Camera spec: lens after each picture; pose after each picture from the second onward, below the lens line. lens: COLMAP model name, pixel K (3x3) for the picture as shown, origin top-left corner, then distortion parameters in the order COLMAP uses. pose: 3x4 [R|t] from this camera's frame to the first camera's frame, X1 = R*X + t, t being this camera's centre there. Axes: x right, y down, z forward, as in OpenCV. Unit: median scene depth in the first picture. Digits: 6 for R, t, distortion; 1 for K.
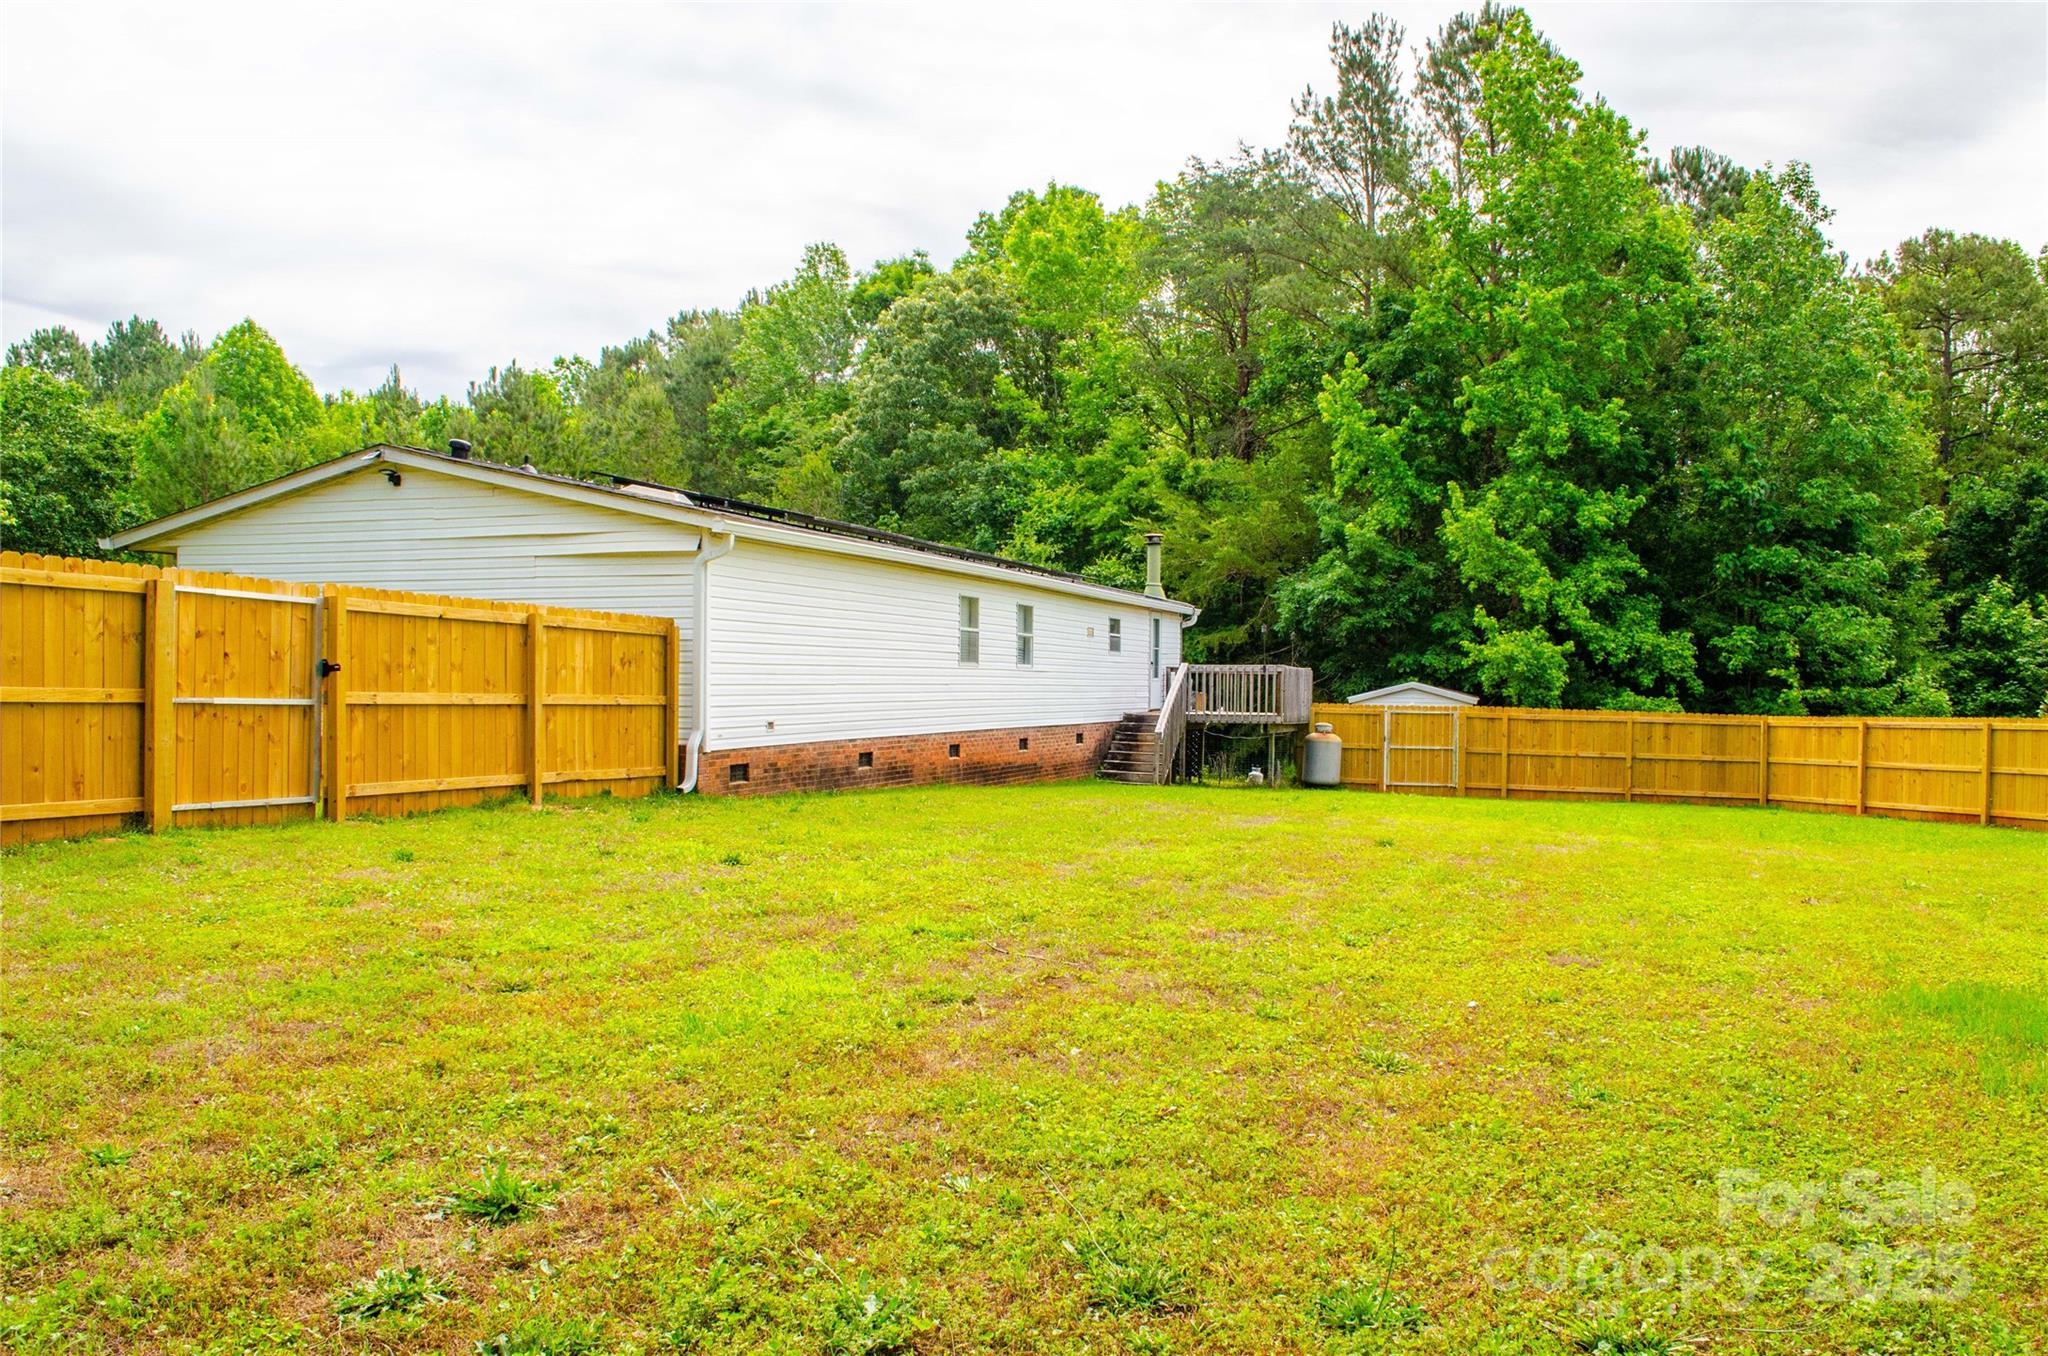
lens RADIAL K [[1602.0, 0, 1028.7], [0, 1602.0, 684.9], [0, 0, 1]] dist [-0.083851, 0.012986]
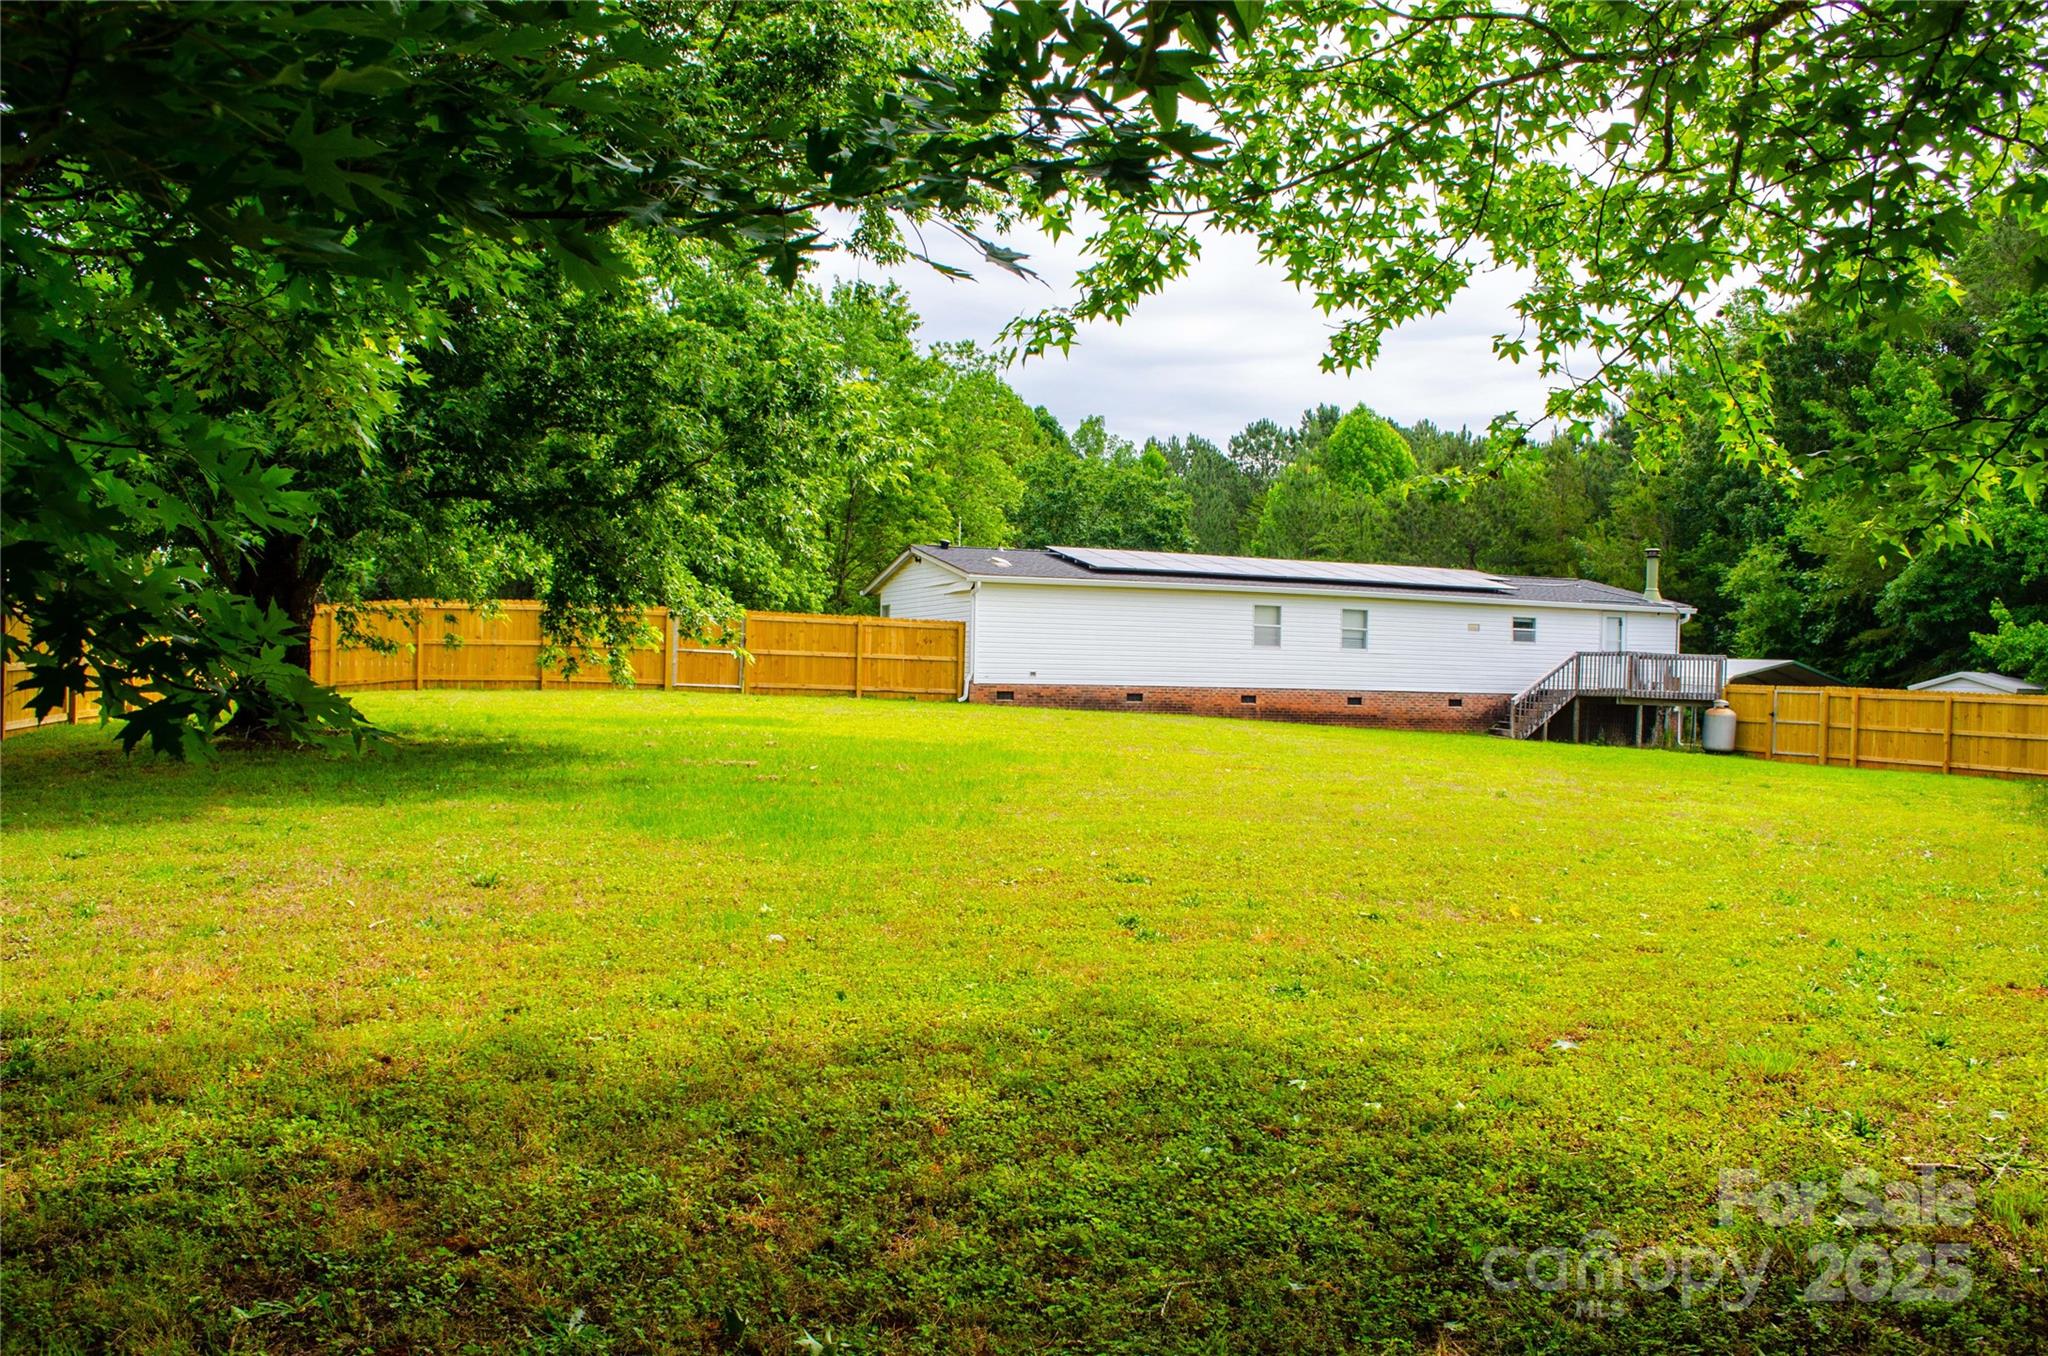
lens RADIAL K [[1602.0, 0, 1028.7], [0, 1602.0, 684.9], [0, 0, 1]] dist [-0.083851, 0.012986]
pose [[0.657526, 0.008748, -0.753381, 0.807265], [-0.016980, 0.999851, -0.003210, 0.027148], [0.753241, 0.014903, 0.657576, -0.203431]]
